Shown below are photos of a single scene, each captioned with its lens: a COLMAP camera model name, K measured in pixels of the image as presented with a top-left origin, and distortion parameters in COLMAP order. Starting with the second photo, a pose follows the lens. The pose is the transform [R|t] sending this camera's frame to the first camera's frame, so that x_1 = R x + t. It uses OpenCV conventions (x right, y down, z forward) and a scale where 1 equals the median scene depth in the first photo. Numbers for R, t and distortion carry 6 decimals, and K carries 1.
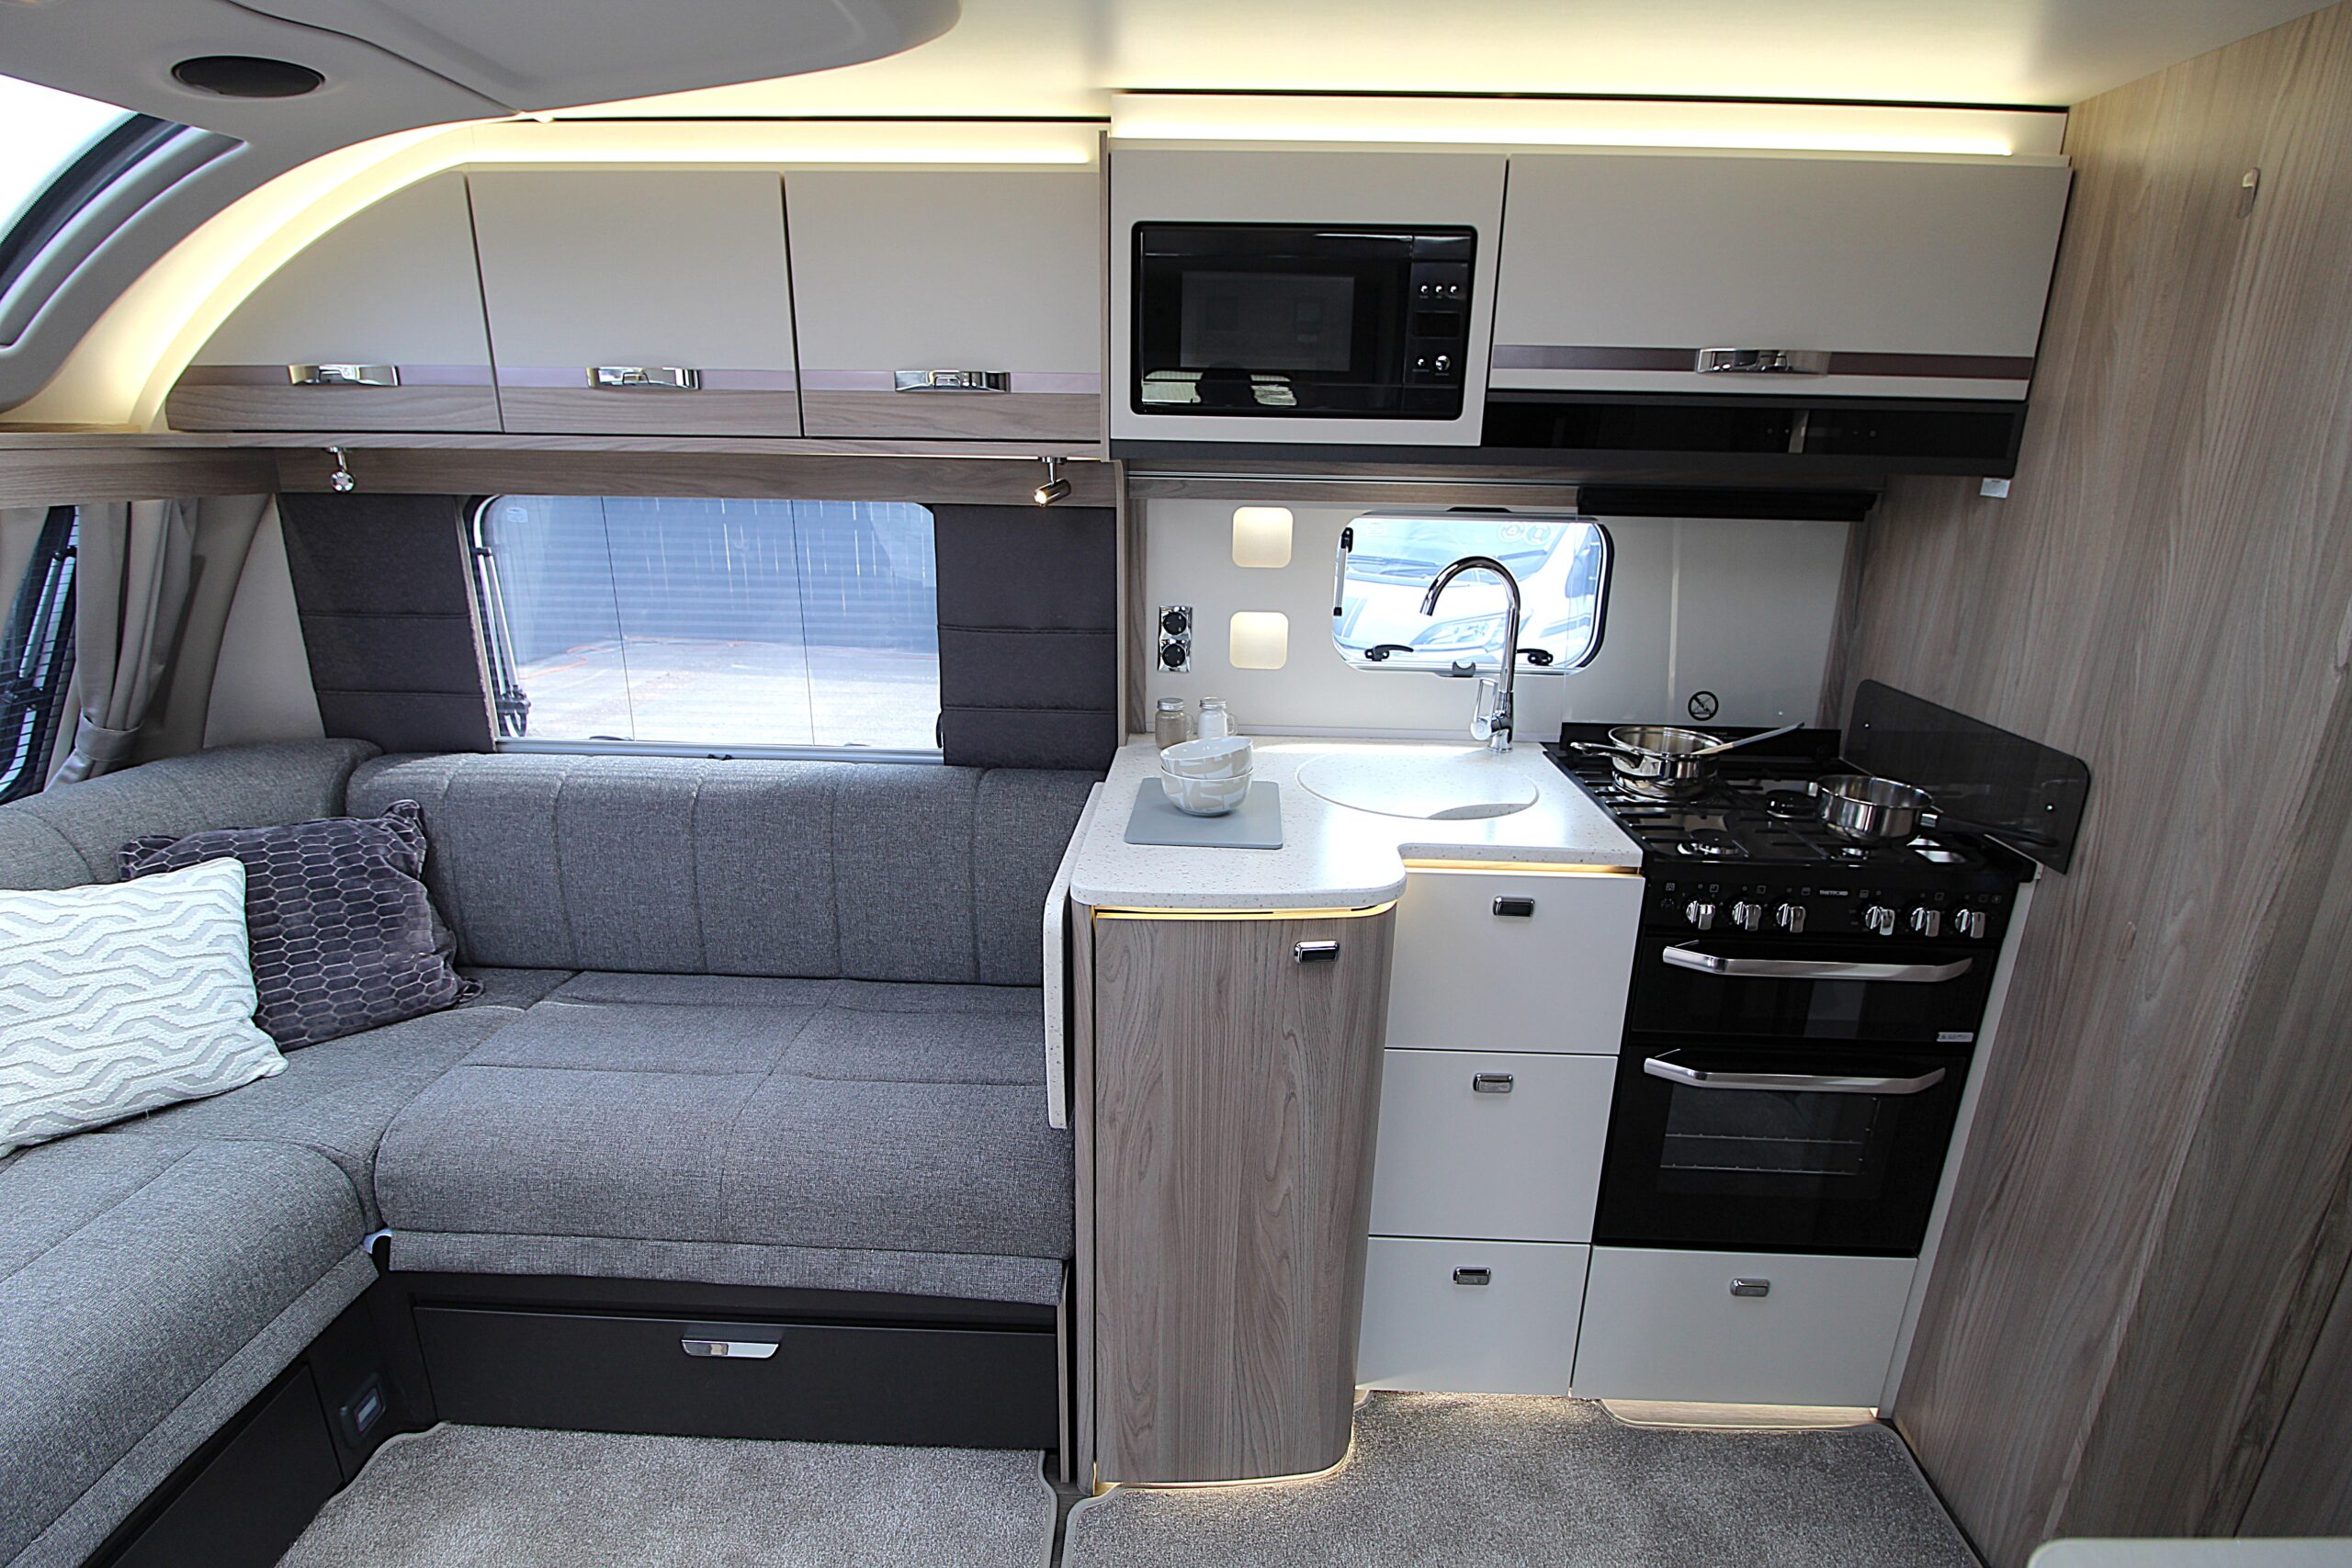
lens RADIAL K [[1097.9, 0, 1185.7], [0, 1097.9, 773.7], [0, 0, 1]] dist [-0.000381, -0.012883]
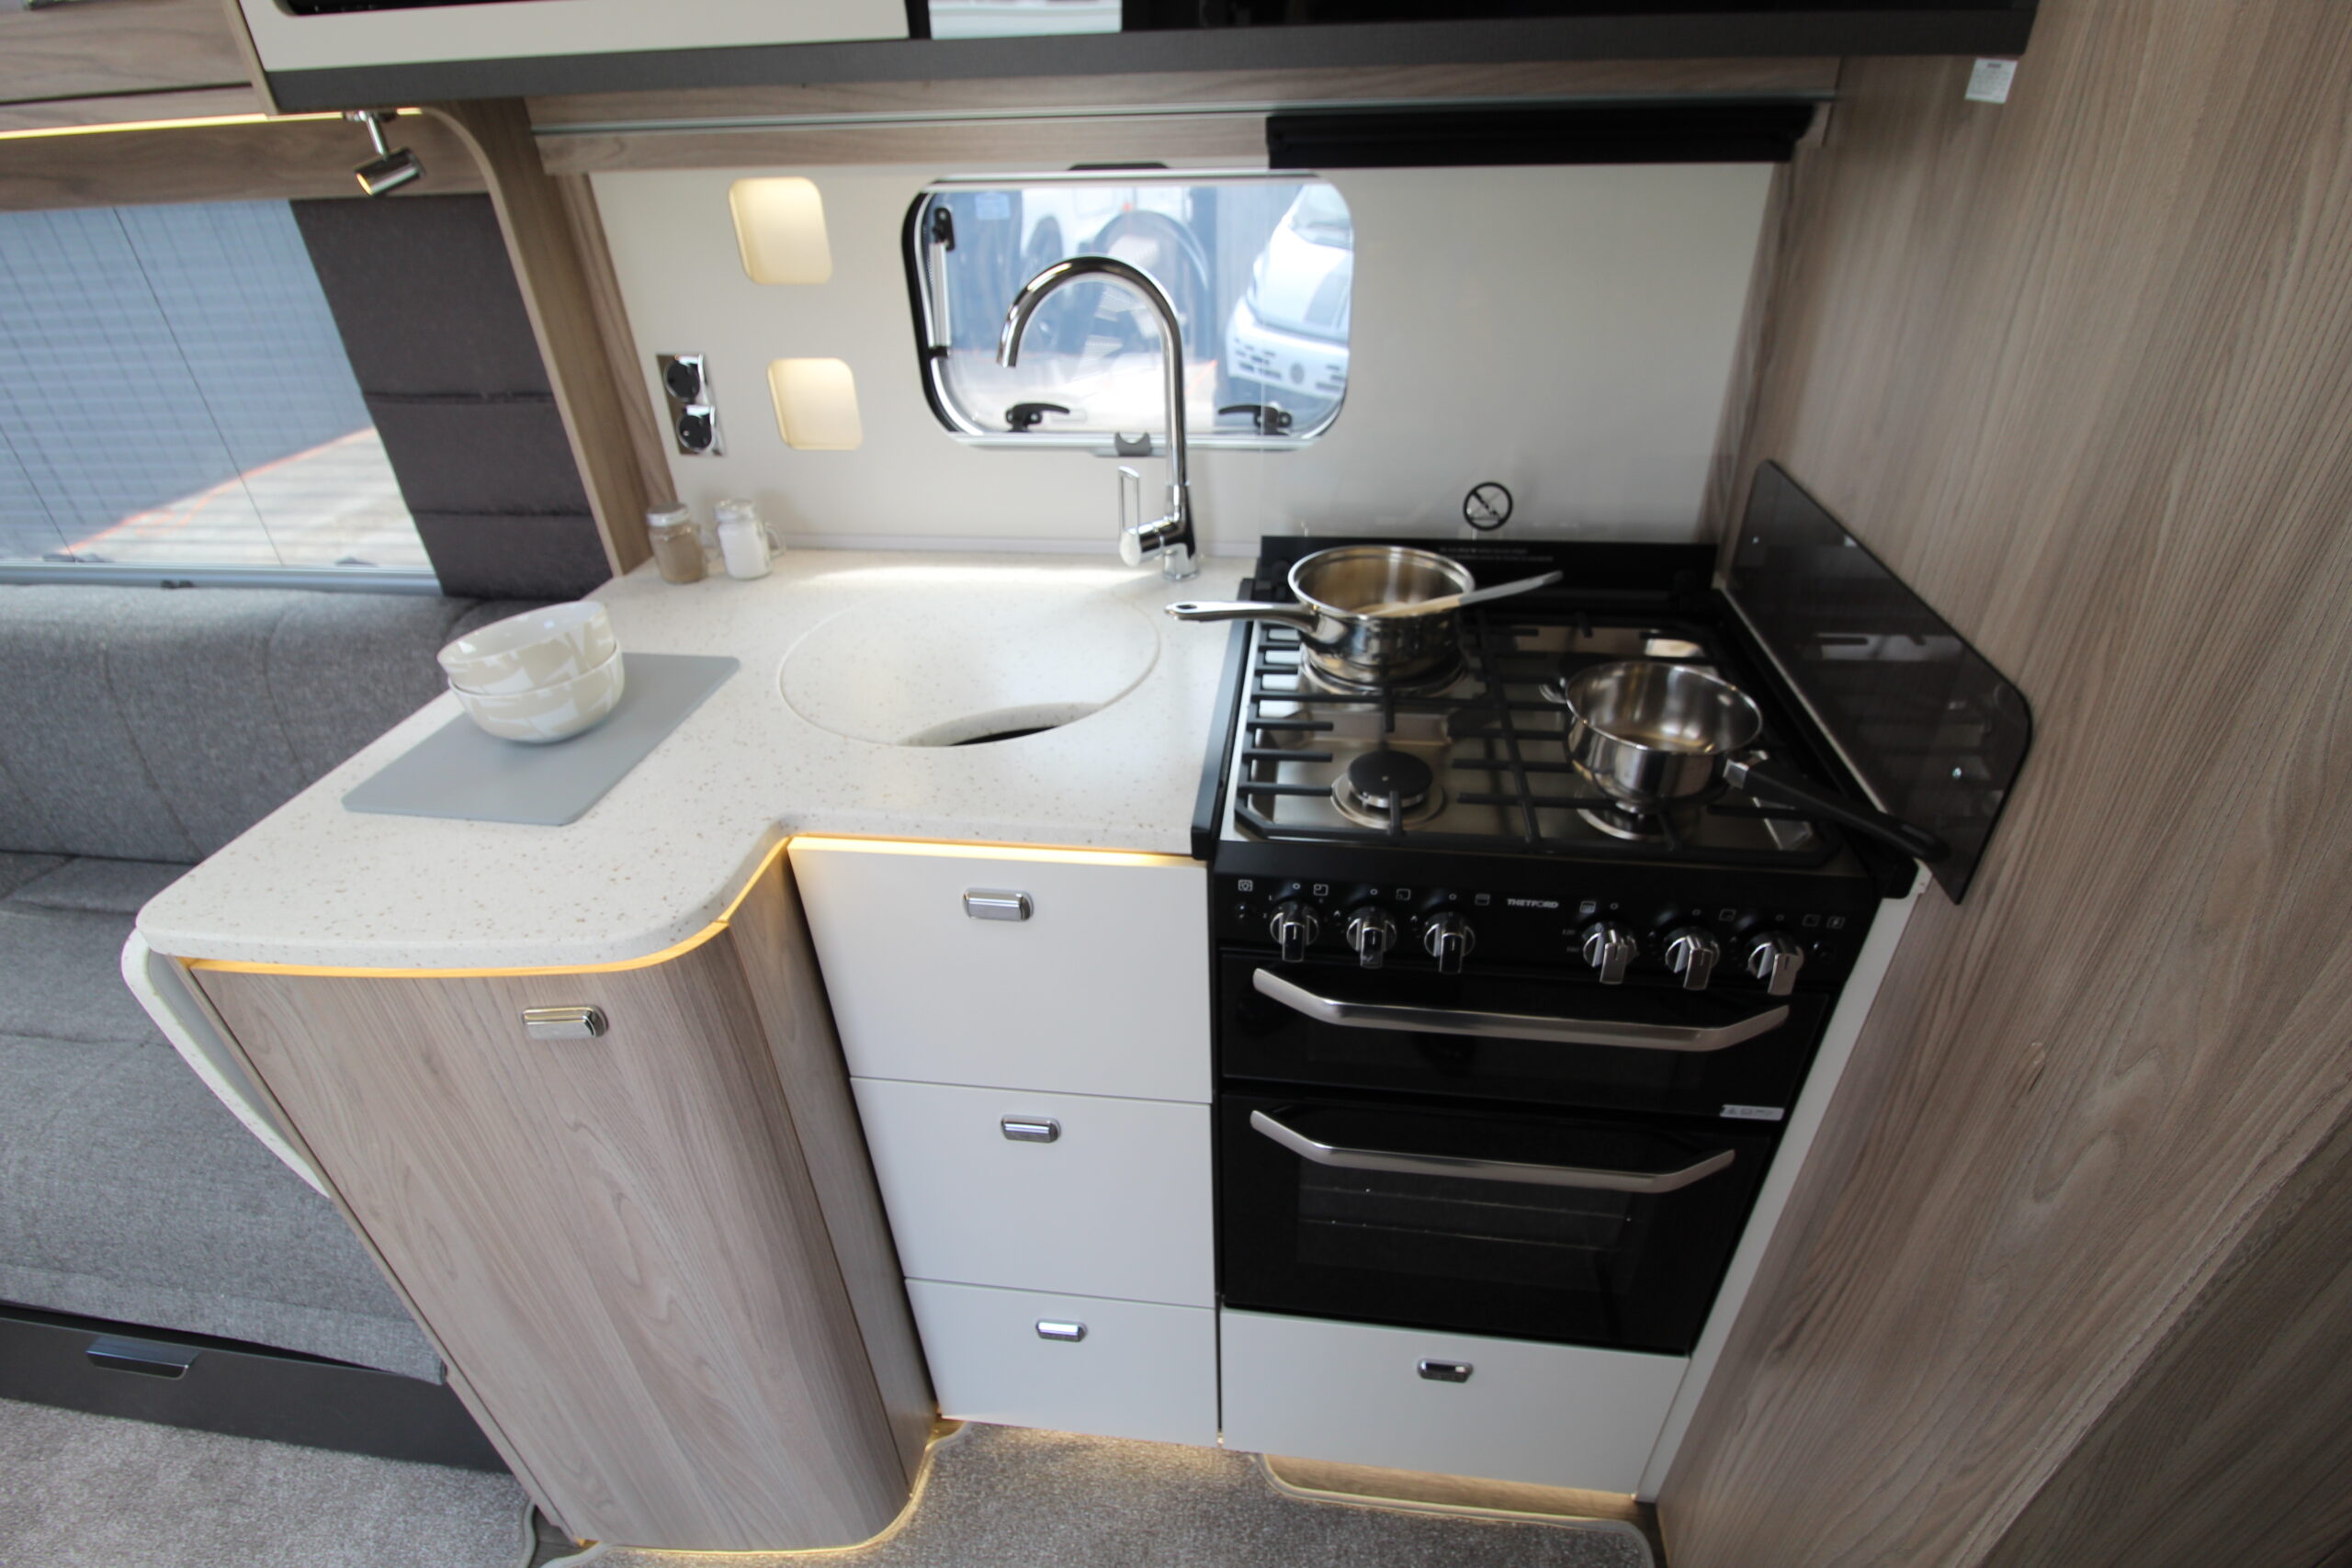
lens RADIAL K [[1094.1, 0, 1188.5], [0, 1094.1, 767.8], [0, 0, 1]] dist [-0.001938, -0.012553]
pose [[0.995227, 0.009892, -0.097079, 0.409372], [0.016482, 0.963514, 0.267149, -0.097541], [0.096180, -0.267474, 0.958753, 0.403768]]
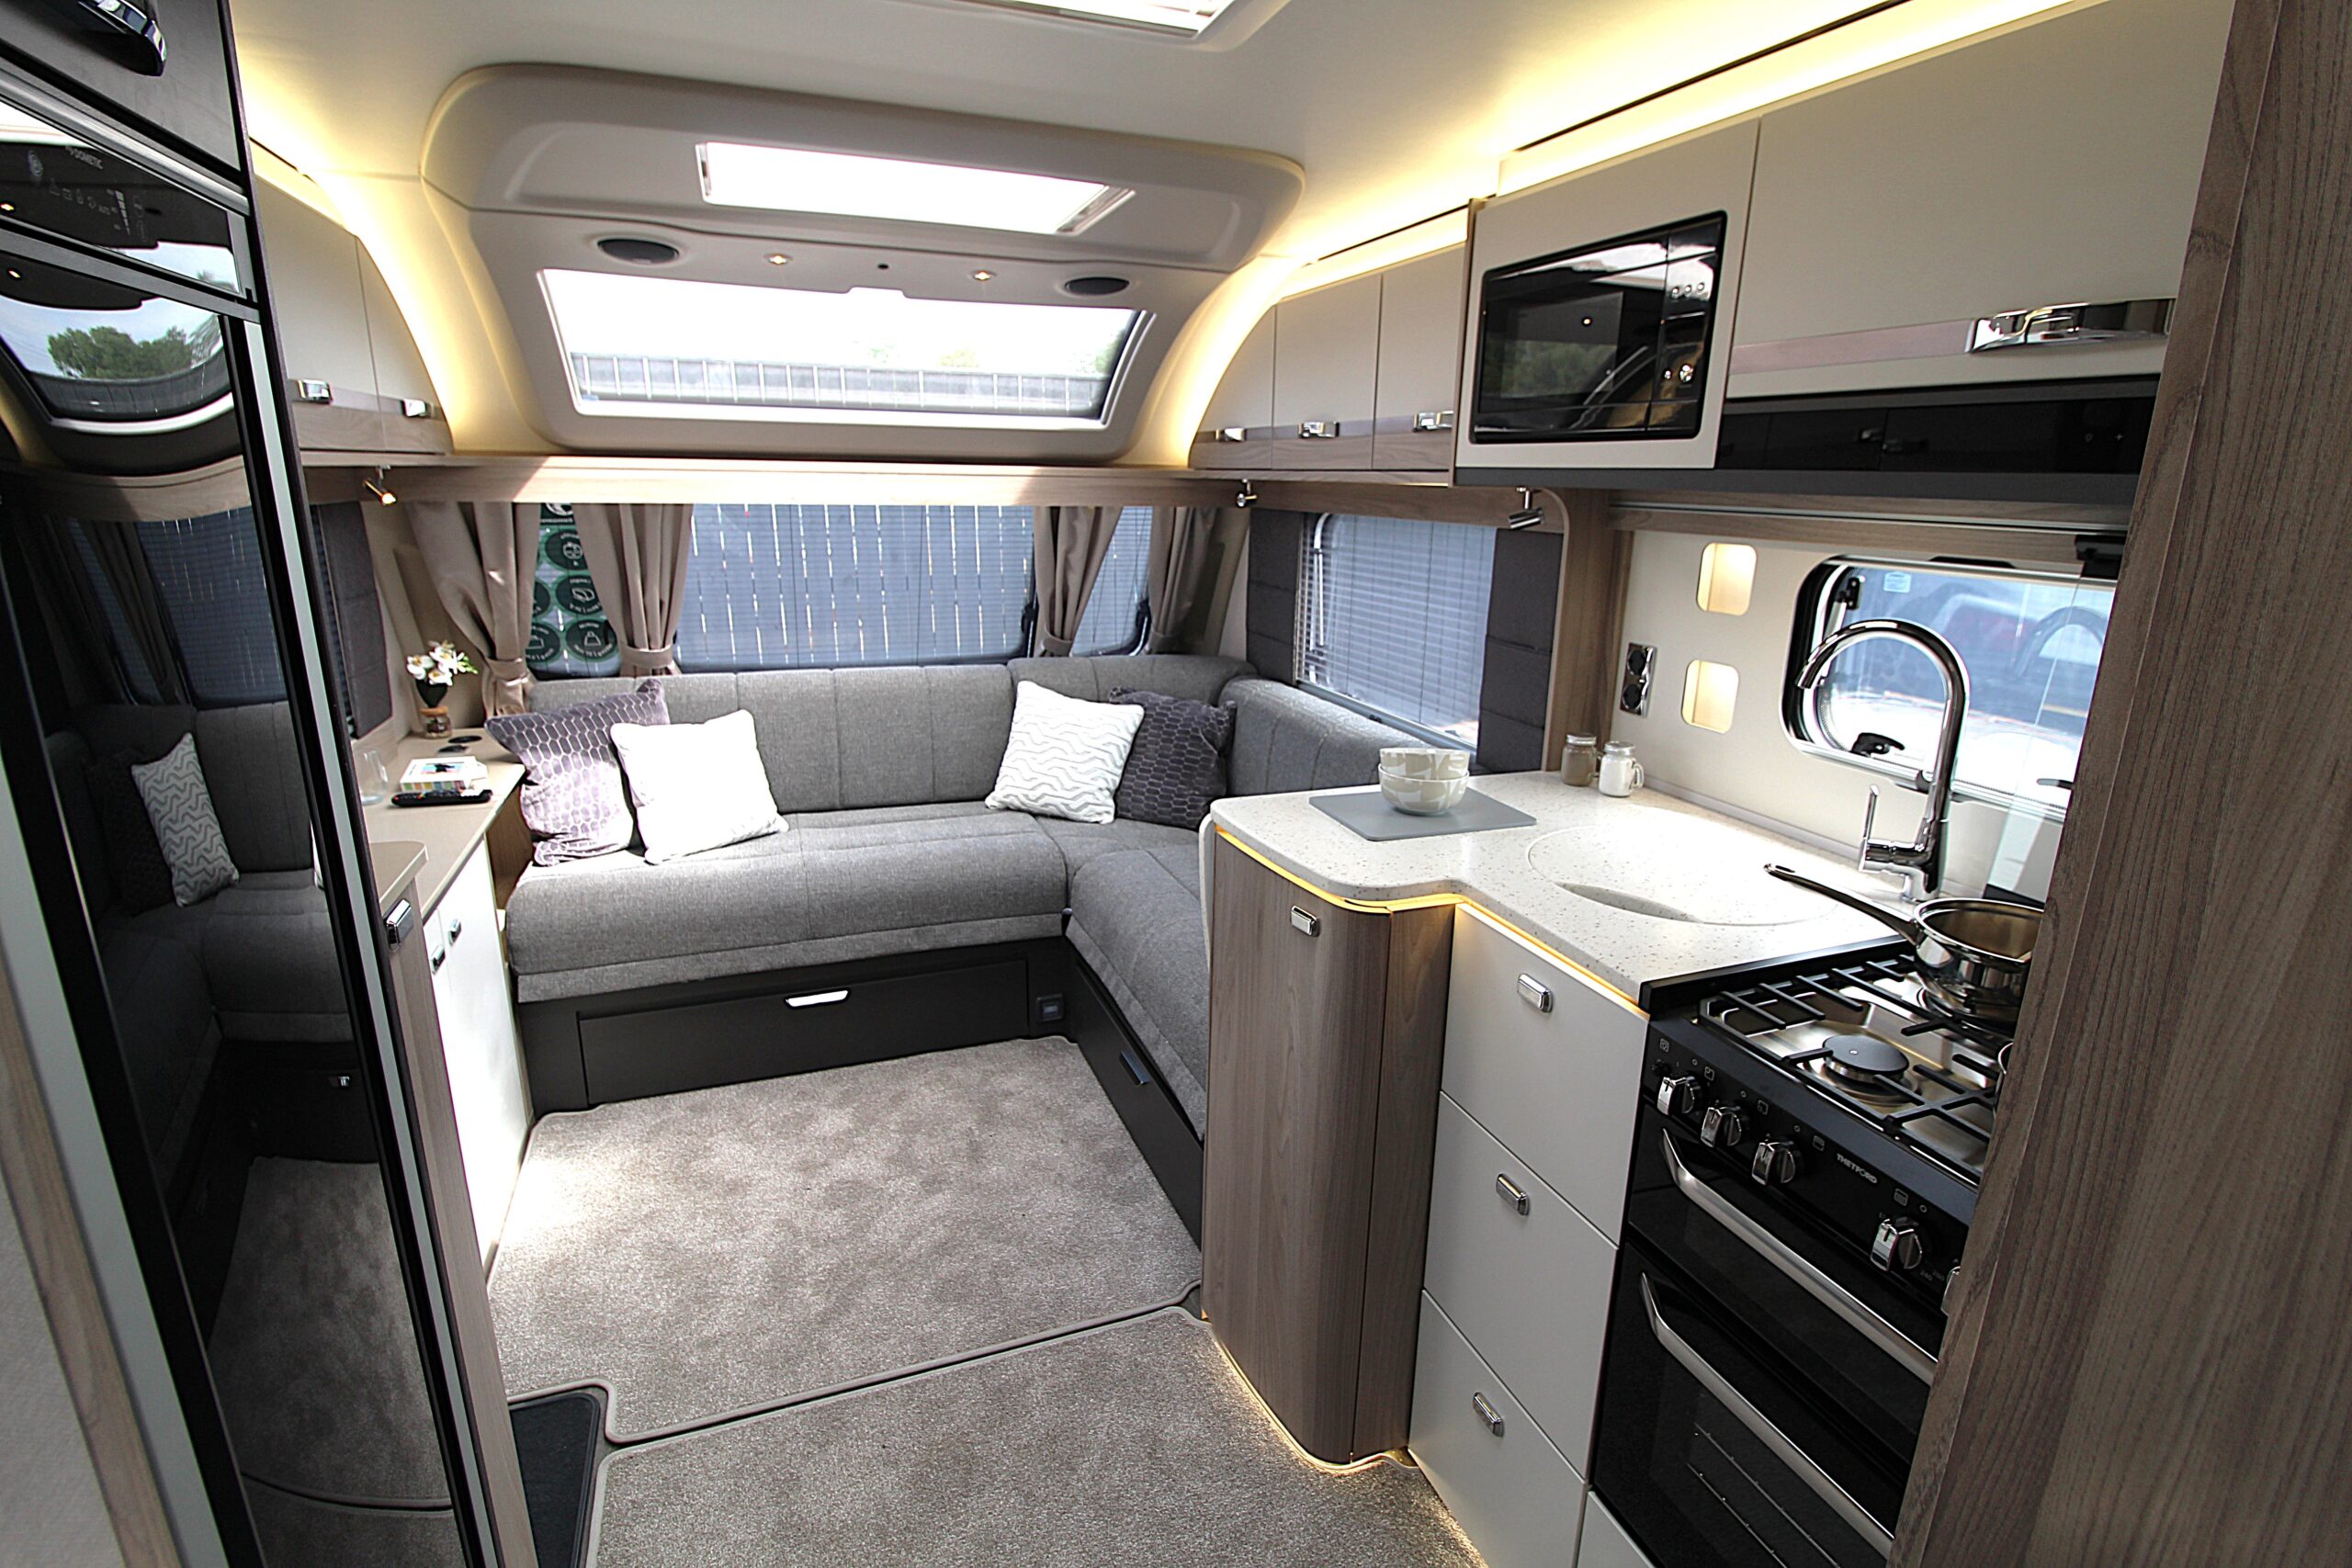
lens RADIAL K [[1123.5, 0, 1183.3], [0, 1123.5, 767.4], [0, 0, 1]] dist [0.001790, -0.014861]
pose [[0.385949, 0.223823, -0.894956, 0.839488], [-0.274049, 0.954144, 0.120443, -0.070057], [0.880875, 0.198777, 0.429590, 0.301856]]
